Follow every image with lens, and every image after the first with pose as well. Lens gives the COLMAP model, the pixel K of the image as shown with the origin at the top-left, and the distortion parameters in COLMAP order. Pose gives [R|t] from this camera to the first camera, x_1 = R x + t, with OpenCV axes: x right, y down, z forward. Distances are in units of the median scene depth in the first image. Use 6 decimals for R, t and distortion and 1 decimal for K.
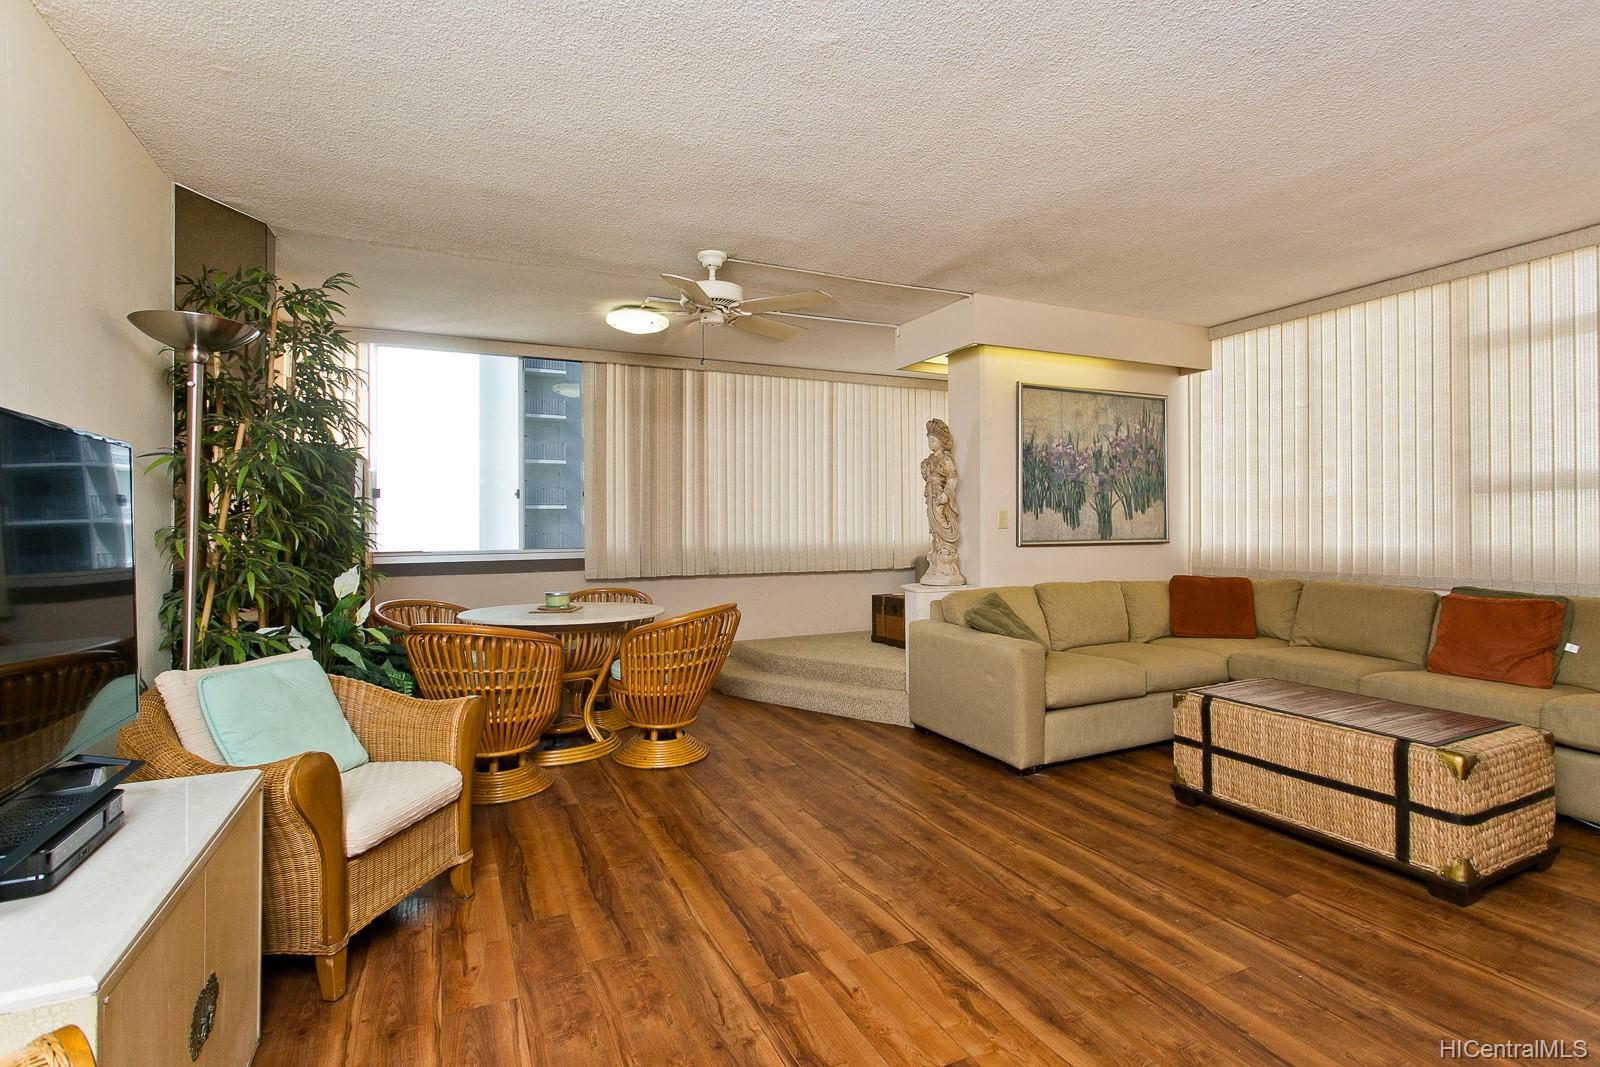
lens RADIAL K [[758.9, 0, 808.5], [0, 758.9, 535.3], [0, 0, 1]] dist [0.002993, -0.000051]
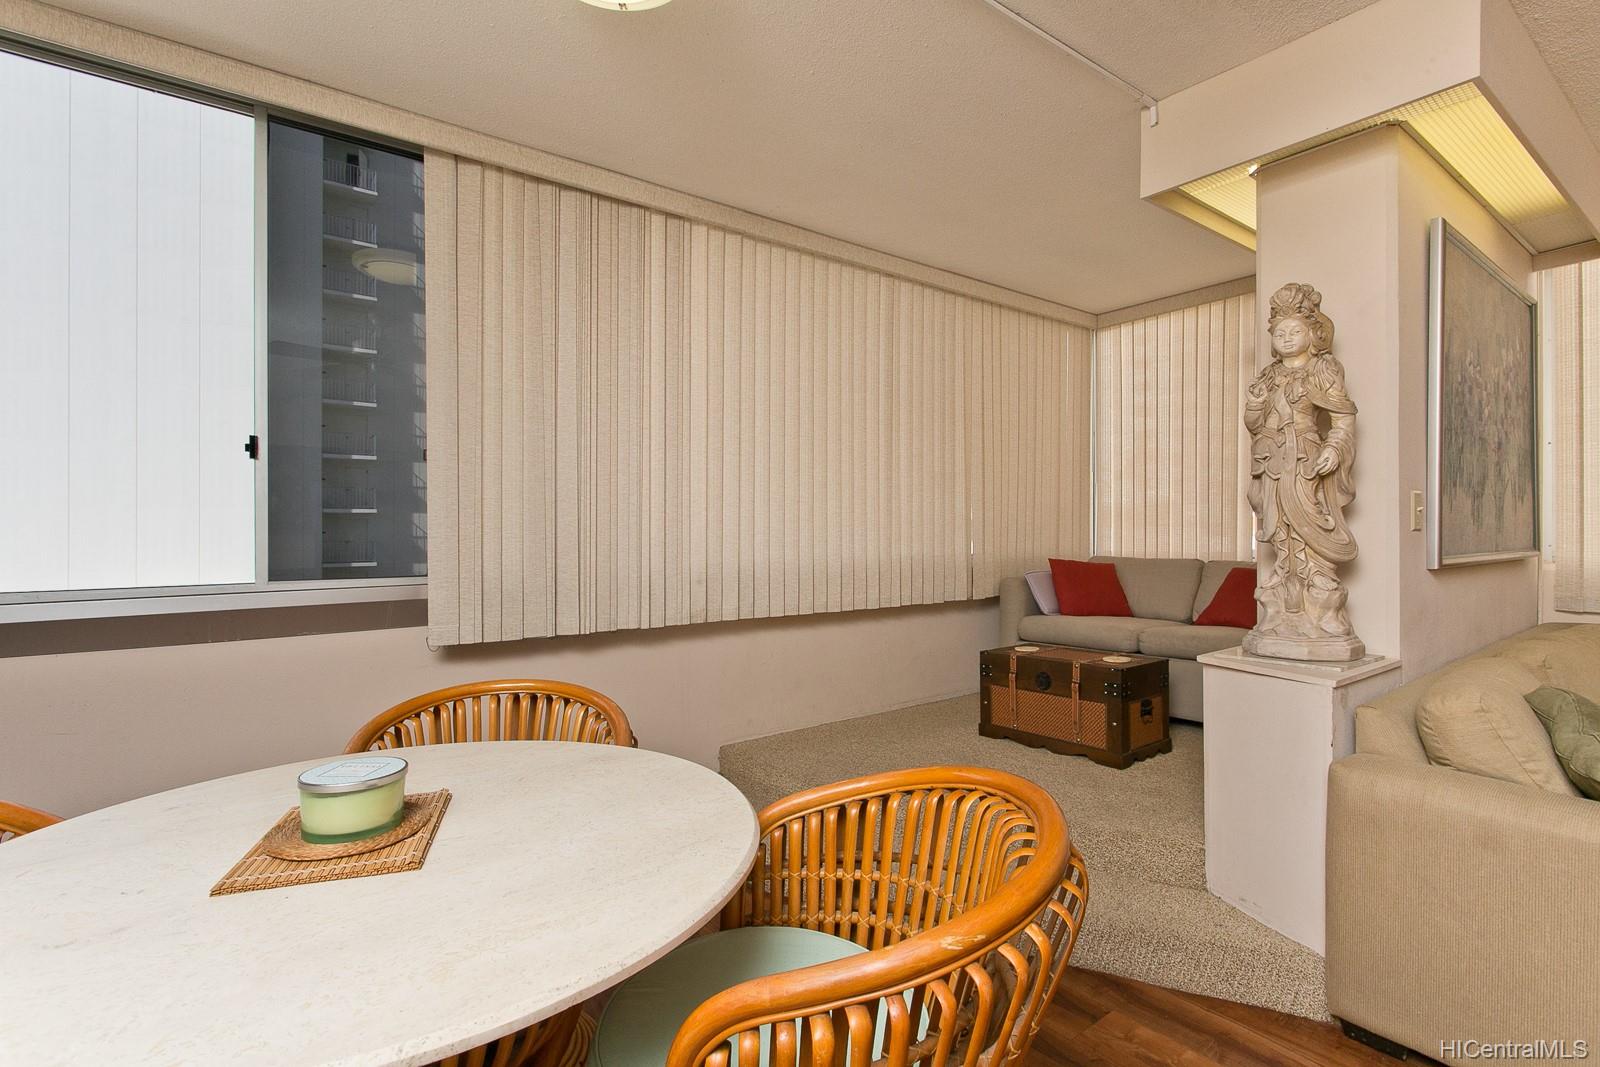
lens RADIAL K [[758.9, 0, 792.0], [0, 758.9, 528.9], [0, 0, 1]] dist [0.002993, -0.000051]
pose [[0.980207, -0.006698, 0.197860, -0.309913], [0.007633, 0.999963, -0.003963, -0.015020], [-0.197827, 0.005395, 0.980222, 0.921634]]
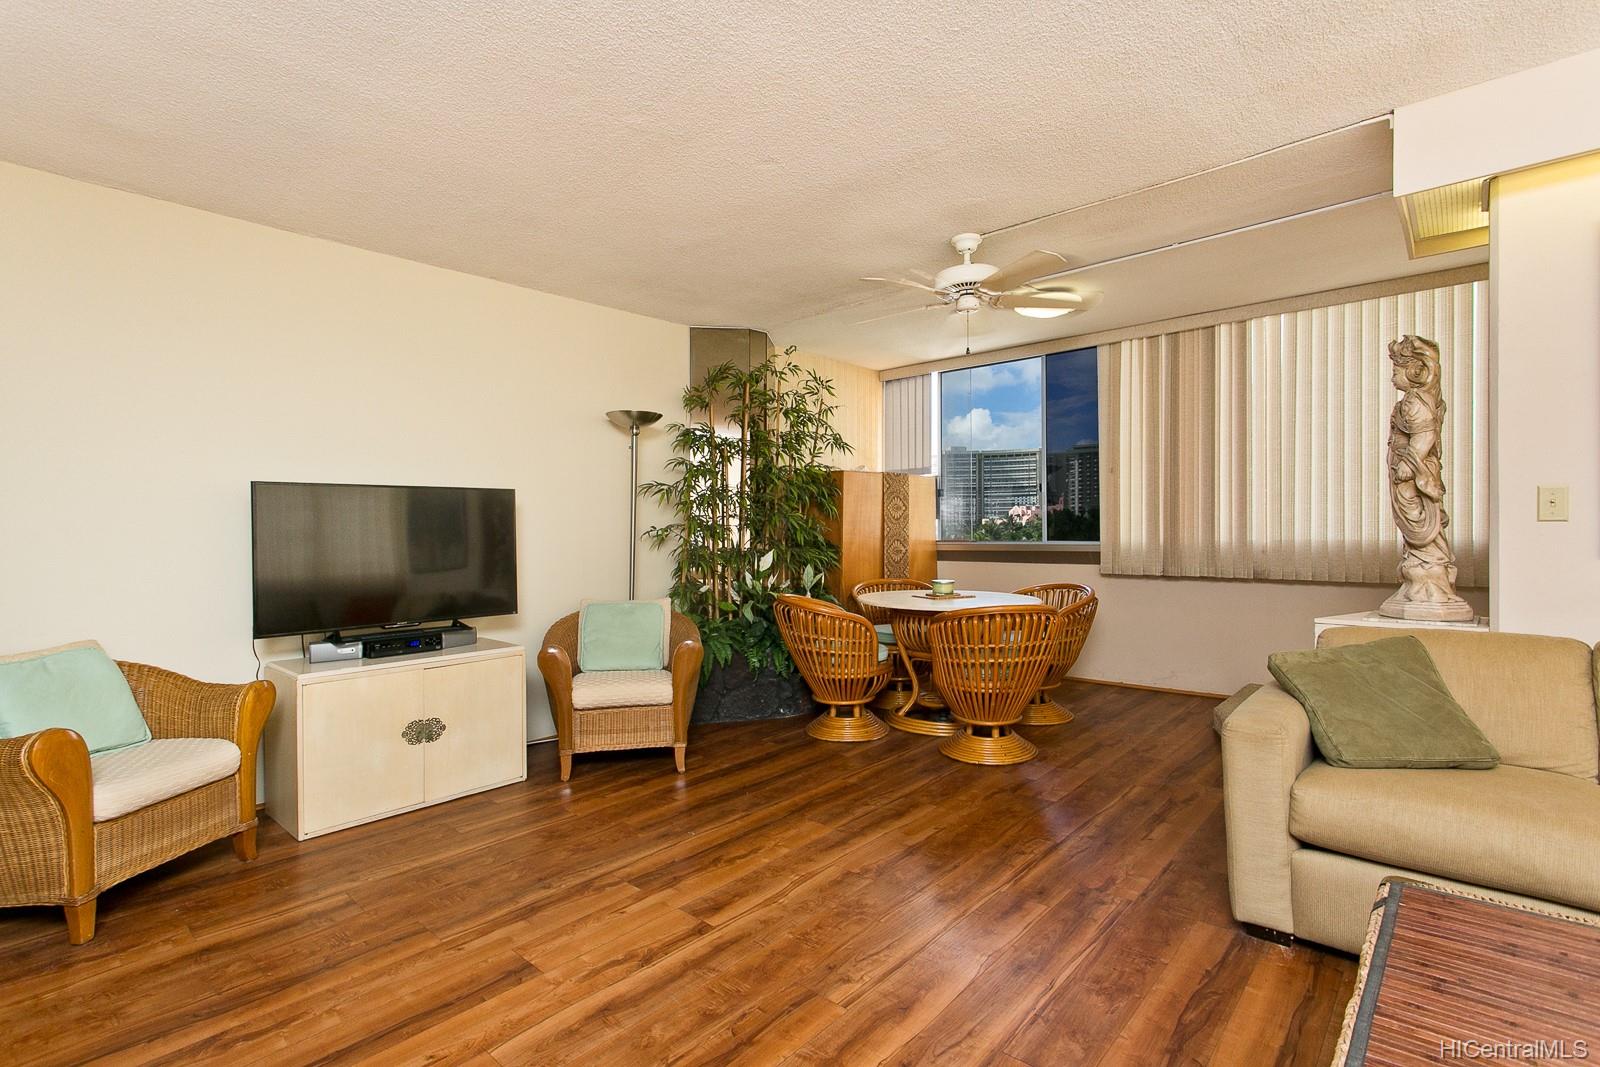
lens RADIAL K [[758.9, 0, 791.7], [0, 758.9, 529.0], [0, 0, 1]] dist [0.002993, -0.000051]
pose [[0.379050, 0.006686, -0.925352, 0.807908], [0.003130, 0.999959, 0.008507, -0.013665], [0.925371, -0.006121, 0.379014, 0.501804]]
